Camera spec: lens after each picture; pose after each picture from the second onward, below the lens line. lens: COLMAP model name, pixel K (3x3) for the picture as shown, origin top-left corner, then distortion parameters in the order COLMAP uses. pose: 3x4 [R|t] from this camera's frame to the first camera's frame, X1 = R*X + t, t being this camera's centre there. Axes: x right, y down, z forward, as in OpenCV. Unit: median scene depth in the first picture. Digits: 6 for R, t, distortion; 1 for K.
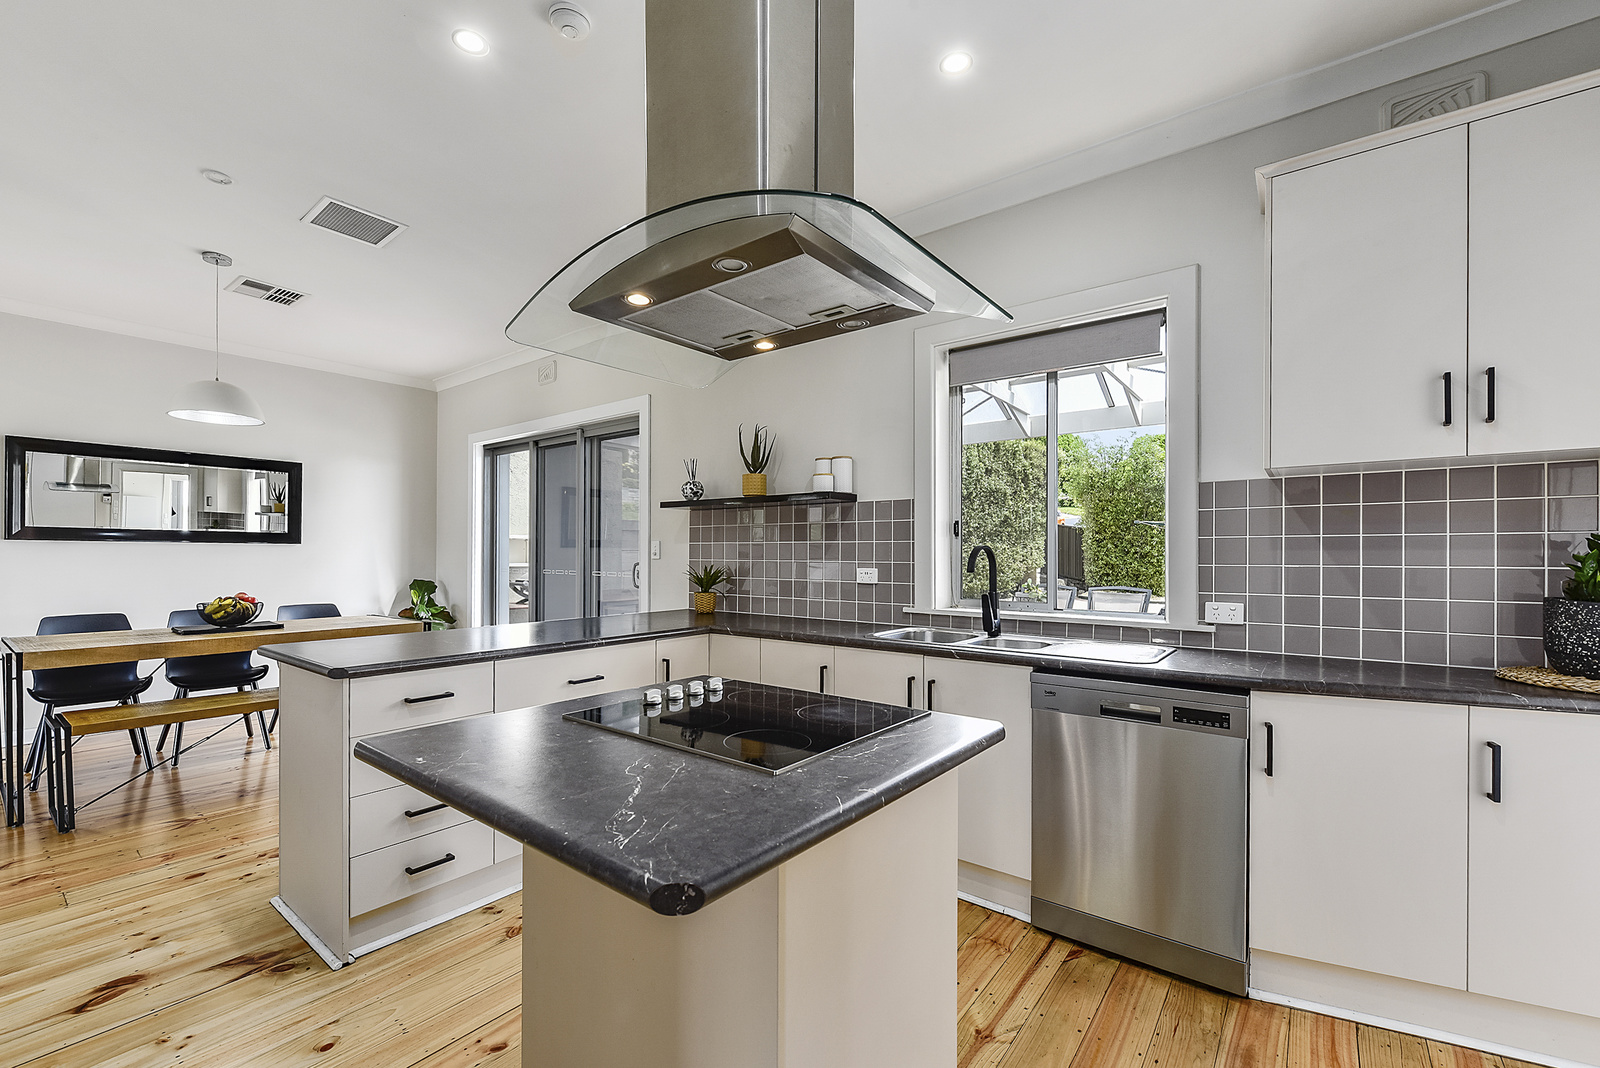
lens RADIAL K [[666.6, 0, 825.7], [0, 666.6, 554.5], [0, 0, 1]] dist [-0.002744, -0.000292]
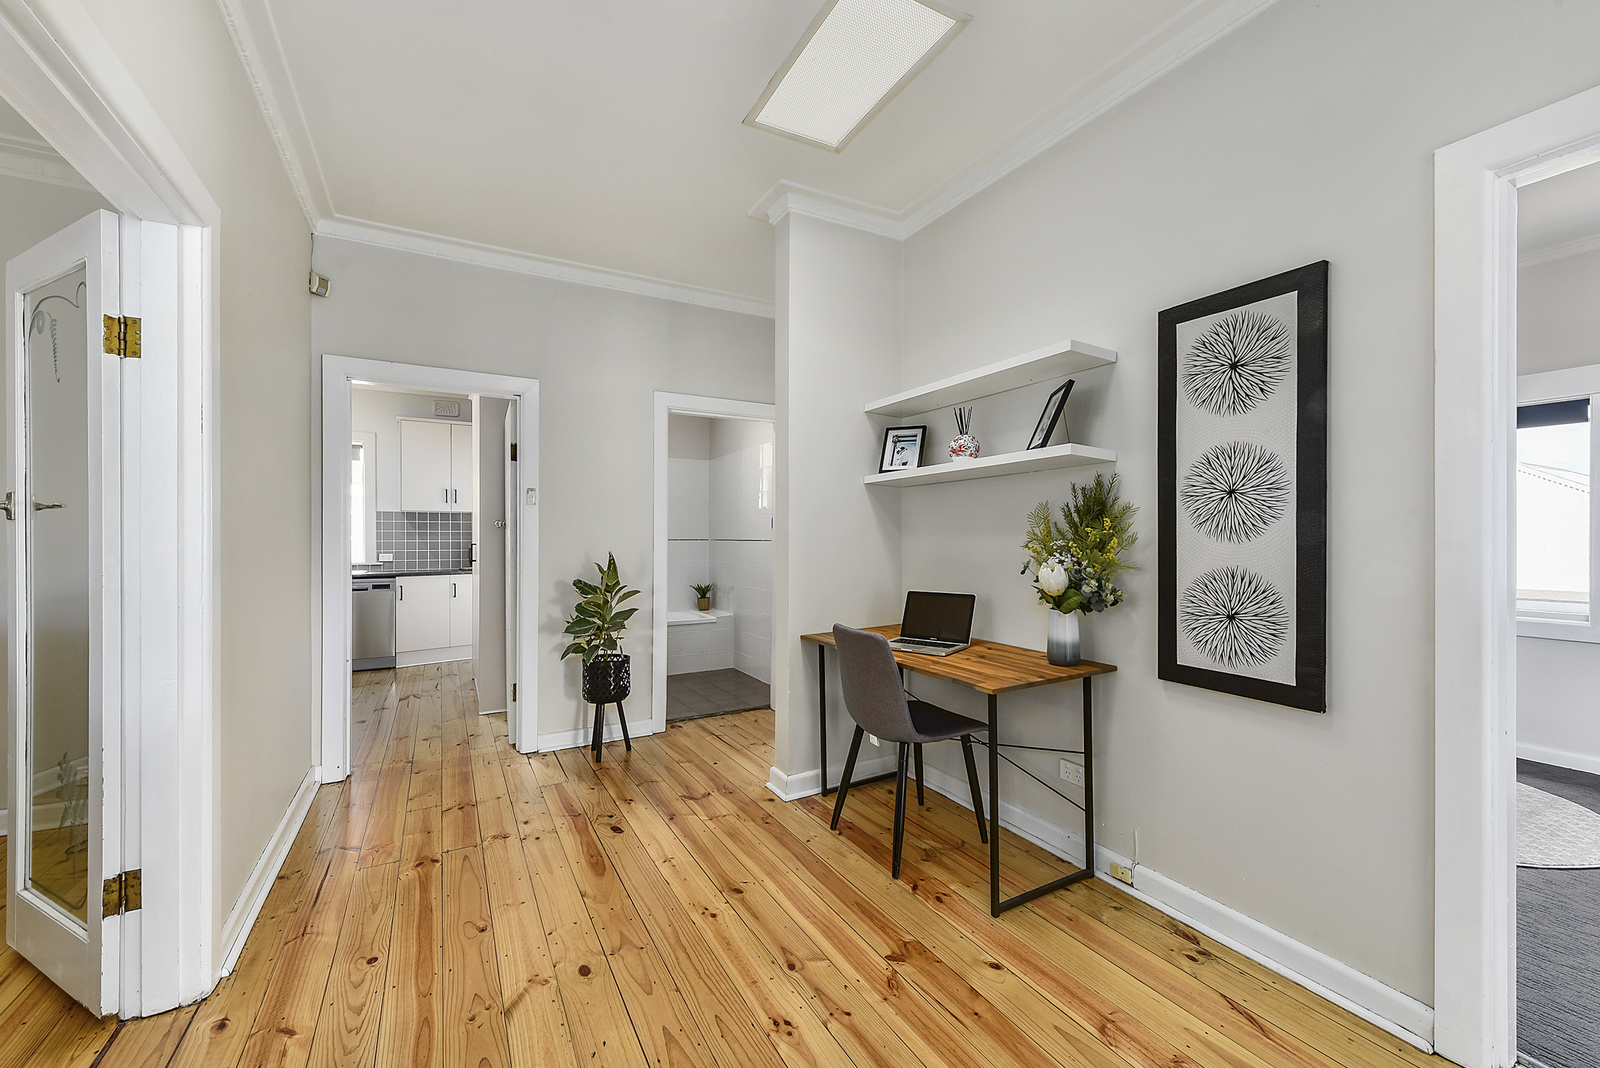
lens RADIAL K [[652.2, 0, 806.6], [0, 652.2, 537.4], [0, 0, 1]] dist [-0.016080, -0.001906]
pose [[0.407256, -0.002036, 0.913312, -1.406970], [0.004405, 0.999990, 0.000265, 0.008361], [-0.913303, 0.003915, 0.407261, -2.083213]]
